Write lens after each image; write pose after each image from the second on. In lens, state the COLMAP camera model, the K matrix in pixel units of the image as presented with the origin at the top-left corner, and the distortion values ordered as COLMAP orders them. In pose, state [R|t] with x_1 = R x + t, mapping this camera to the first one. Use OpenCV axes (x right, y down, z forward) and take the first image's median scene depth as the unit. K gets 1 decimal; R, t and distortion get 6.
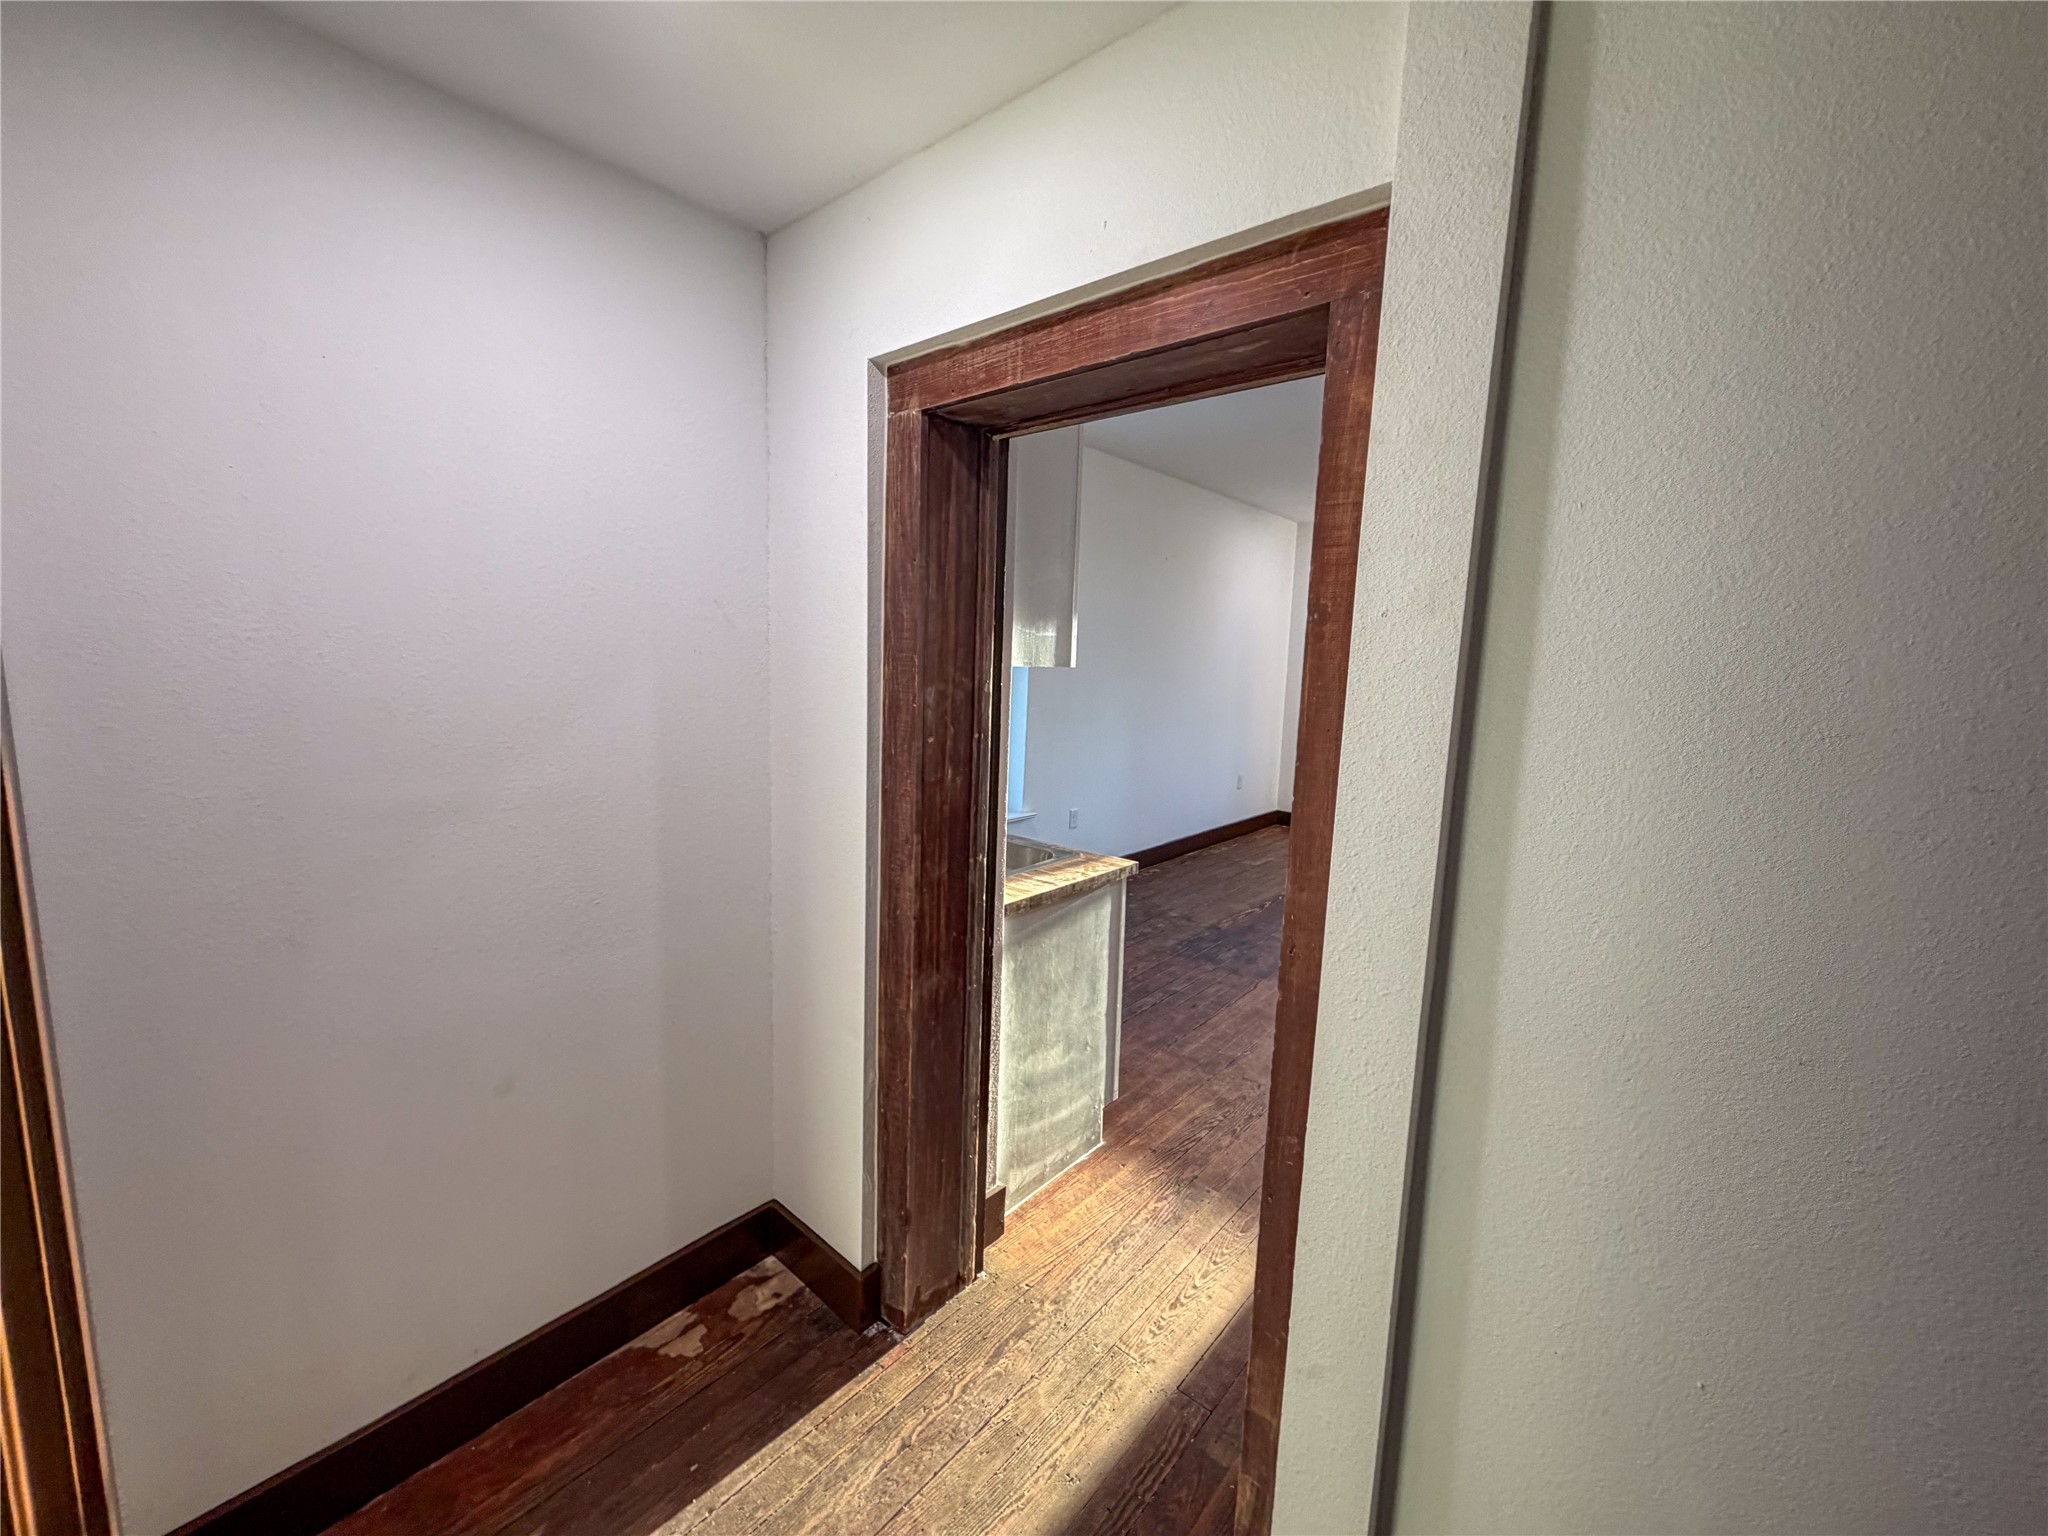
lens RADIAL K [[815.6, 0, 1017.3], [0, 815.6, 767.2], [0, 0, 1]] dist [-0.000705, 0.000232]
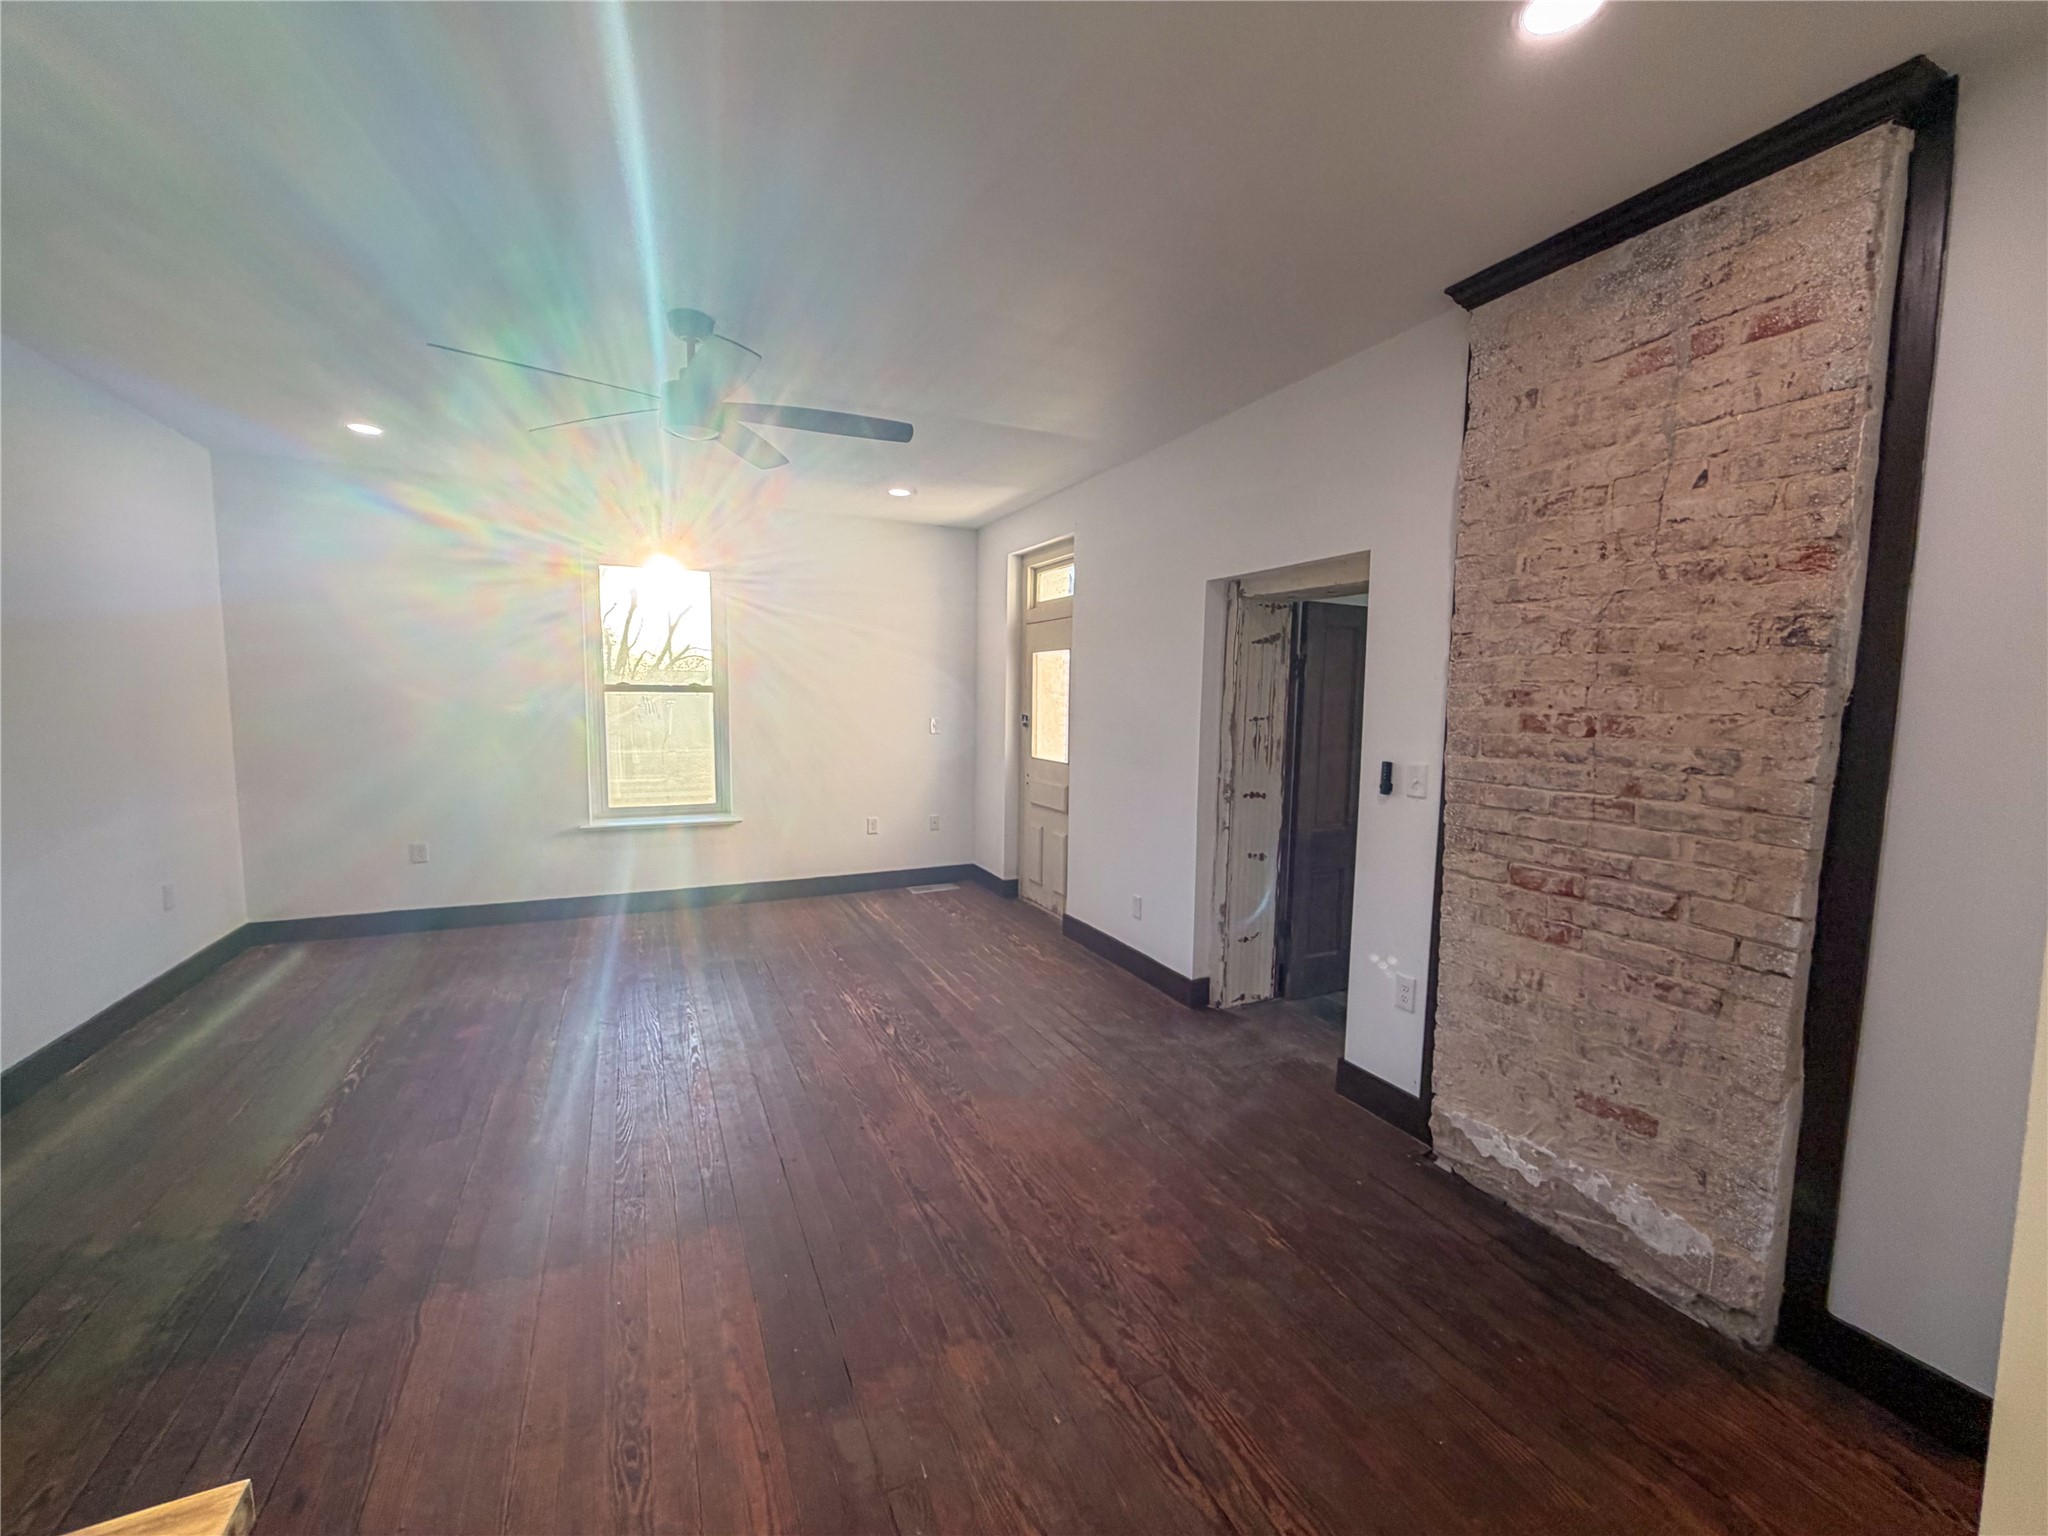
lens RADIAL K [[815.6, 0, 1019.5], [0, 815.6, 766.0], [0, 0, 1]] dist [-0.000705, 0.000232]
pose [[0.404121, -0.107324, 0.908388, 0.022072], [0.125647, 0.990192, 0.061091, -0.055648], [-0.906035, 0.089448, 0.413642, 0.409015]]
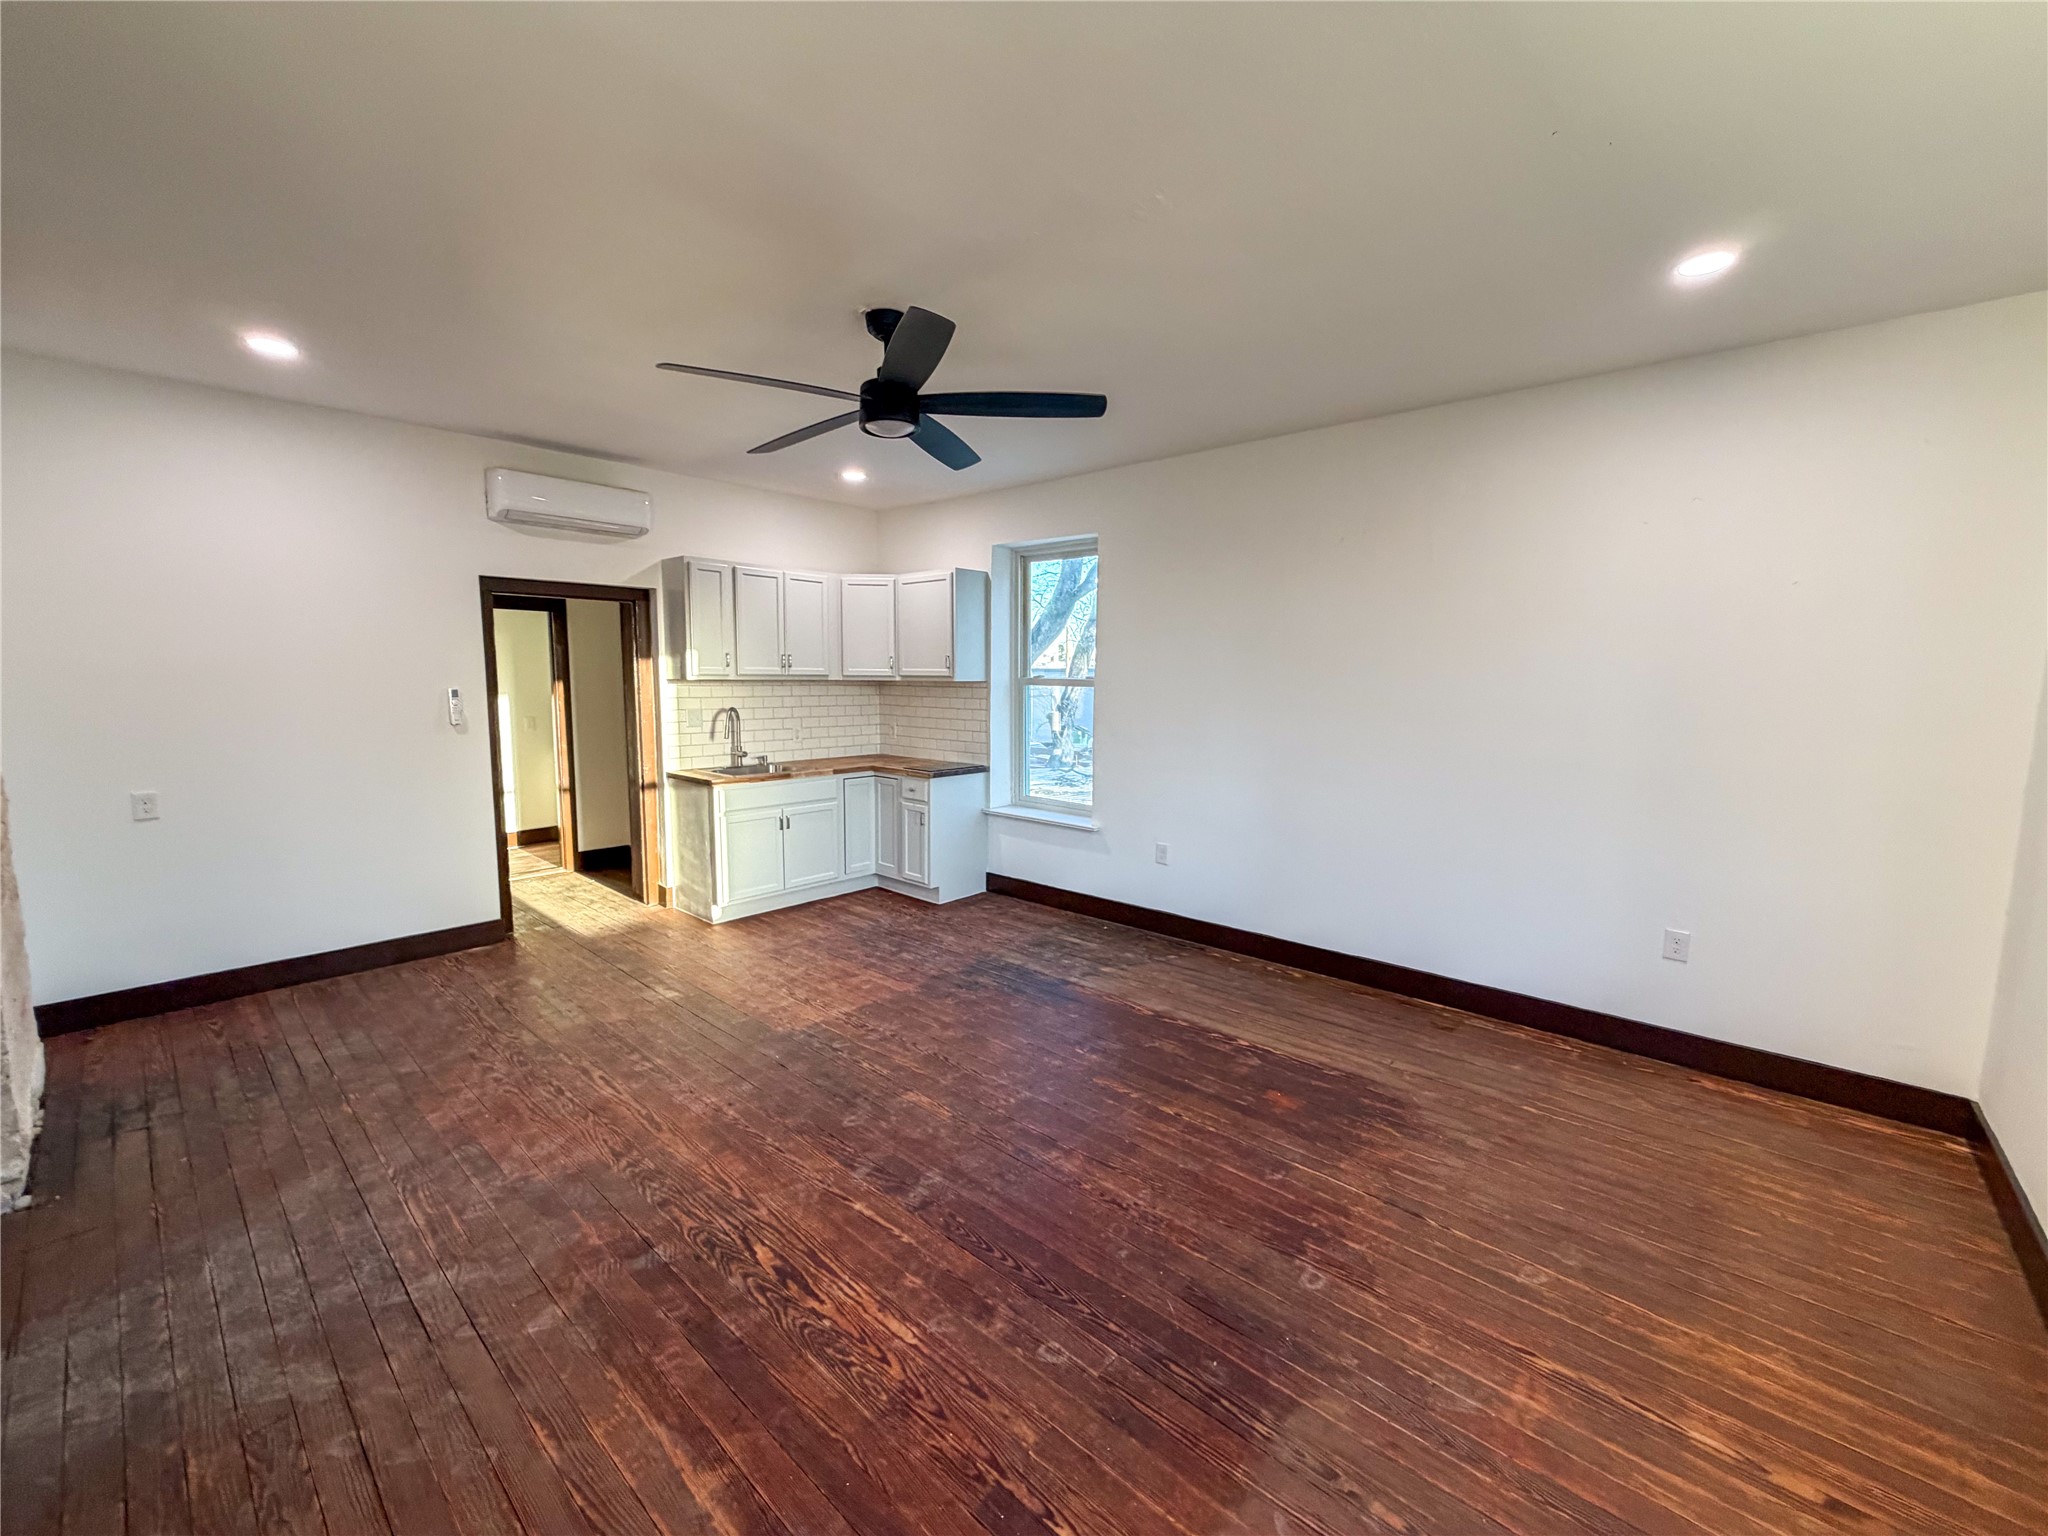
lens RADIAL K [[815.6, 0, 1020.1], [0, 815.6, 768.0], [0, 0, 1]] dist [-0.000705, 0.000232]
pose [[-0.013628, 0.087780, -0.996047, 1.278309], [-0.147870, 0.985010, 0.088830, -0.119154], [0.988913, 0.148496, -0.000443, 1.068139]]
